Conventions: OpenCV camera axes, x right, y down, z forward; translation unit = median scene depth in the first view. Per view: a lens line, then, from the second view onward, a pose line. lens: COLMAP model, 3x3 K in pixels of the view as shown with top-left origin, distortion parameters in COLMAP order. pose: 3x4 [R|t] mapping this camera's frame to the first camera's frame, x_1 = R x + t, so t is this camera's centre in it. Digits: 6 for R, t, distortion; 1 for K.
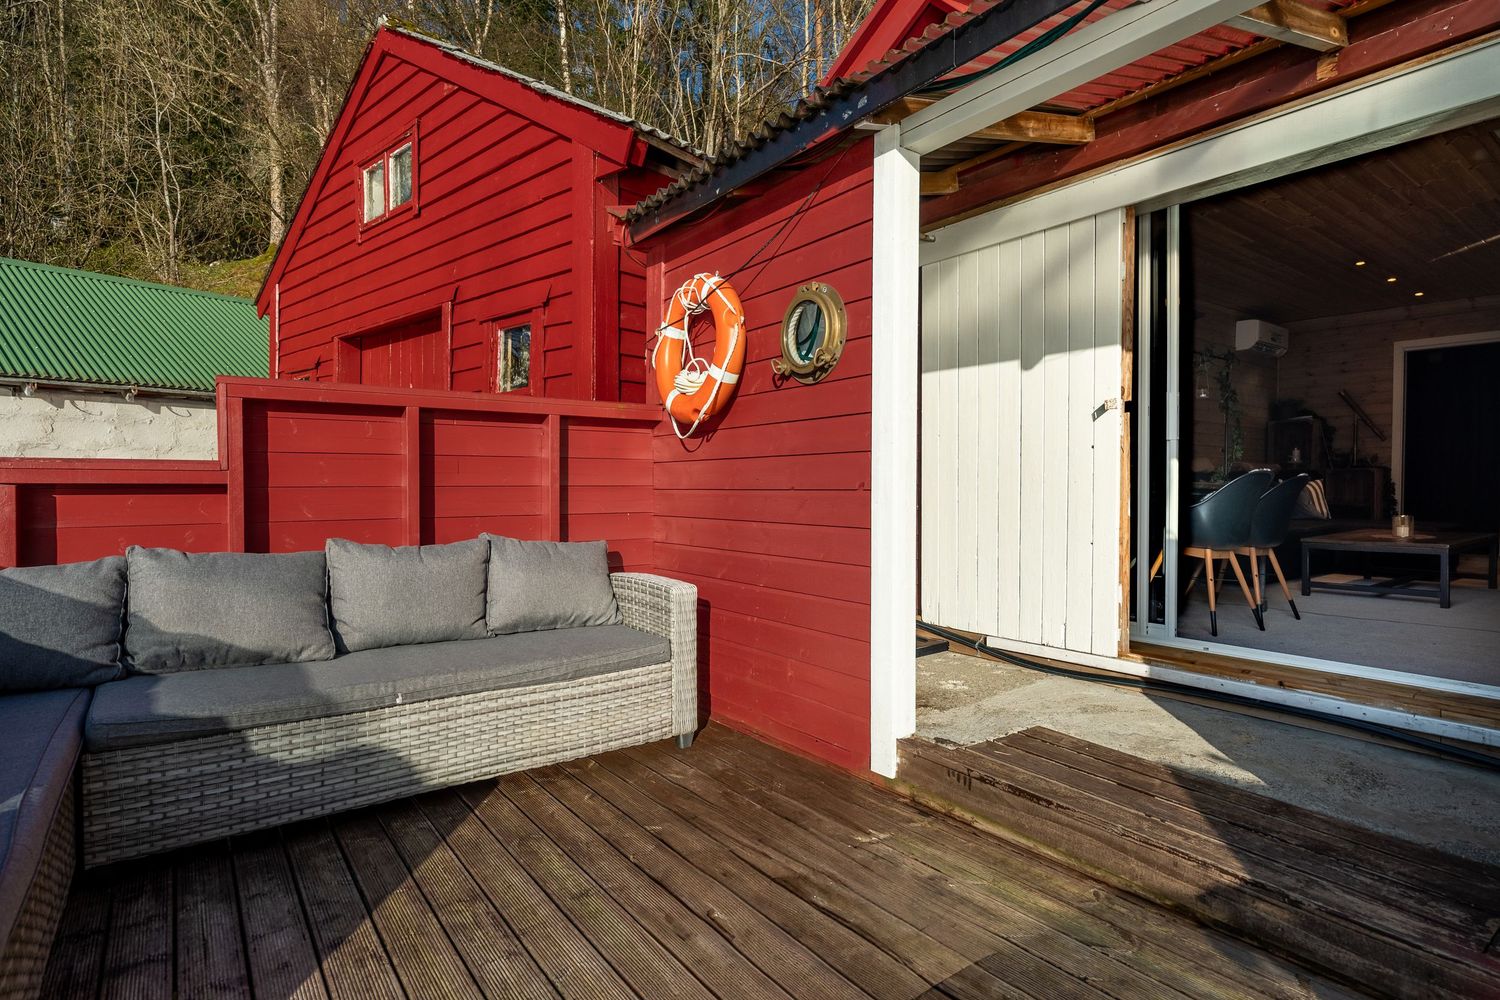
lens RADIAL K [[773.4, 0, 754.2], [0, 773.4, 498.3], [0, 0, 1]] dist [-0.002375, -0.002927]
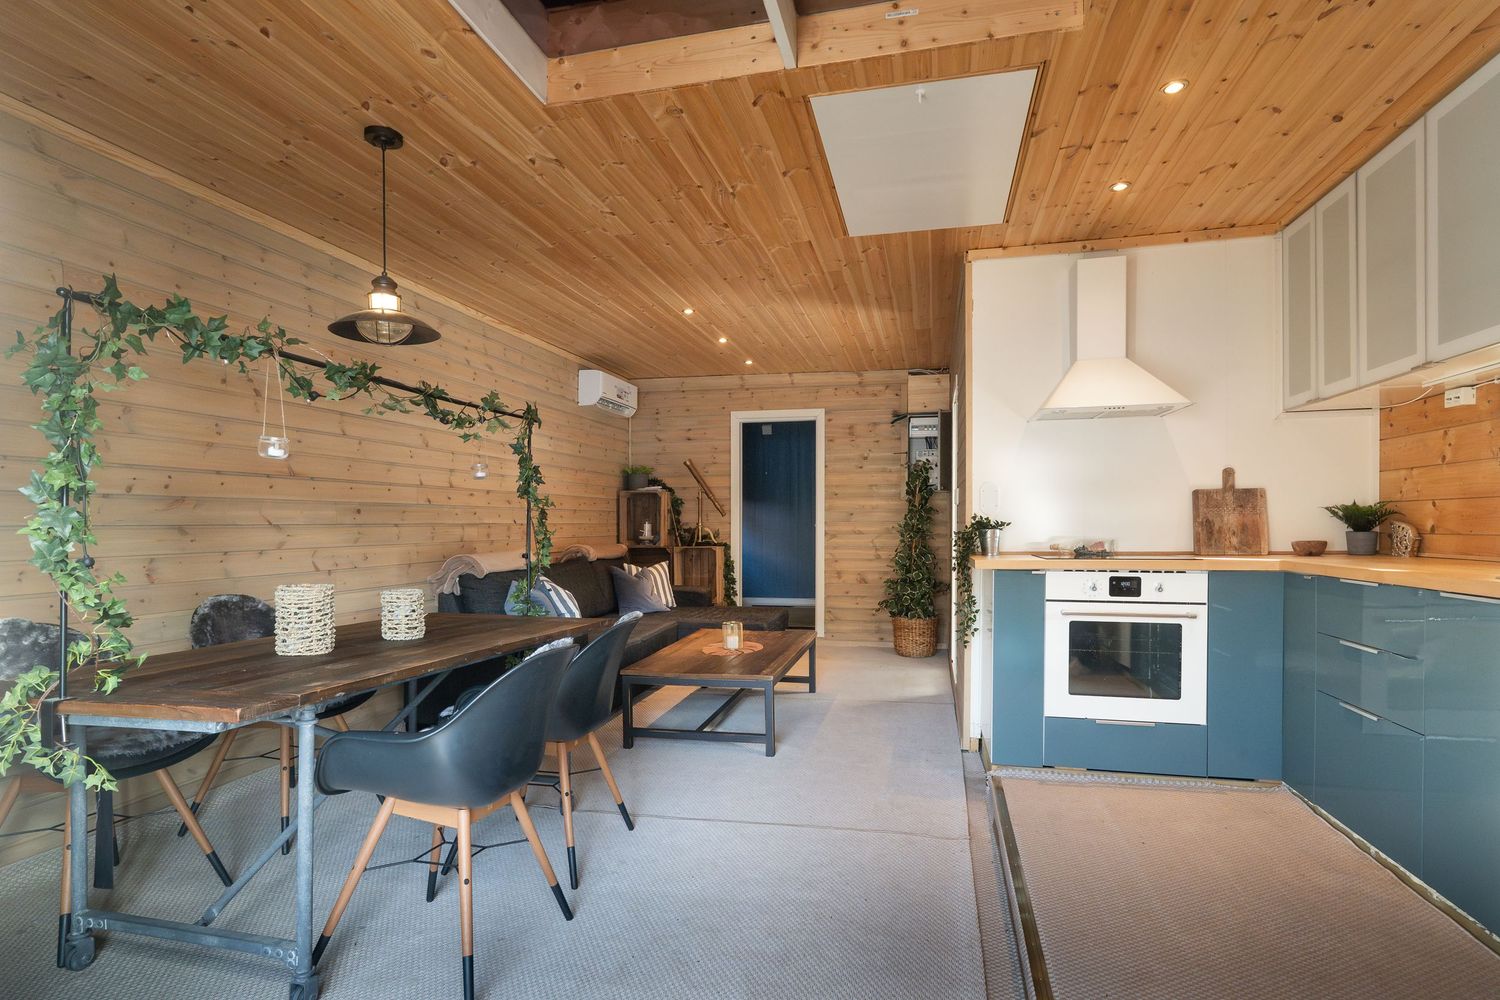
lens RADIAL K [[773.4, 0, 743.1], [0, 773.4, 527.9], [0, 0, 1]] dist [-0.002375, -0.002927]
pose [[0.776495, -0.009527, 0.630051, 0.239007], [0.019318, 0.999776, -0.008691, -0.050607], [-0.629827, 0.018920, 0.776505, 0.252776]]
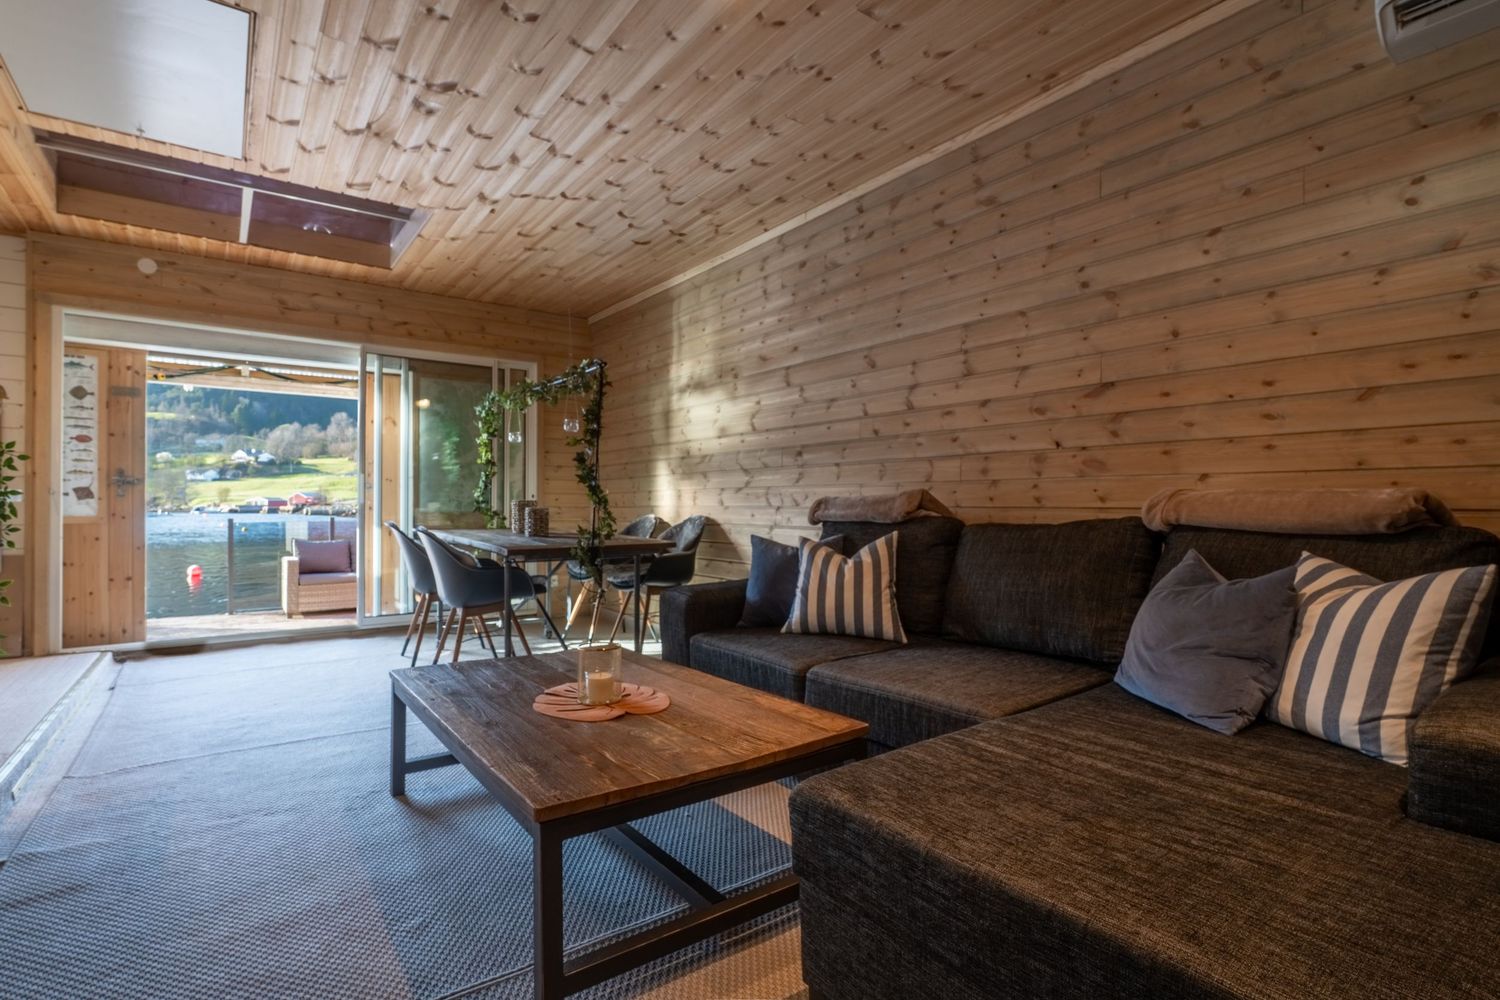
lens RADIAL K [[715.8, 0, 739.3], [0, 715.8, 515.0], [0, 0, 1]] dist [0.006355, -0.000454]
pose [[-0.012524, 0.013704, -0.999828, 0.878897], [-0.022157, 0.999657, 0.013979, -0.033093], [0.999676, 0.022328, -0.012216, 0.778118]]
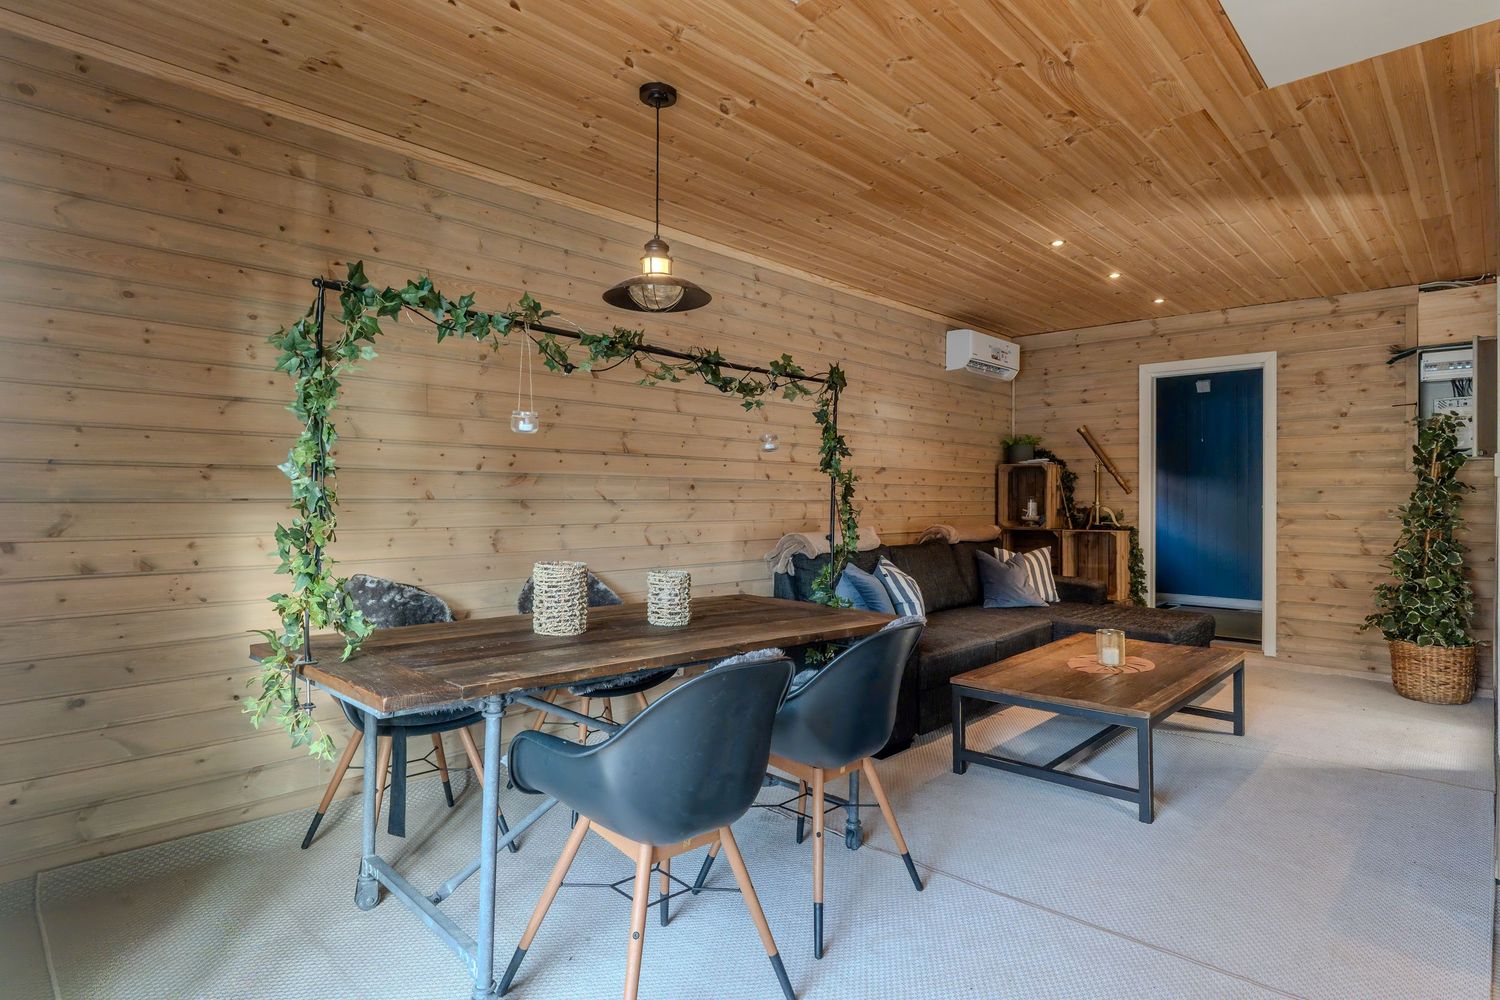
lens RADIAL K [[773.4, 0, 752.2], [0, 773.4, 487.0], [0, 0, 1]] dist [-0.002375, -0.002927]
pose [[0.988857, 0.005749, 0.148761, 0.327112], [-0.000450, 0.999365, -0.035630, -0.052547], [-0.148871, 0.035166, 0.988231, 0.293882]]
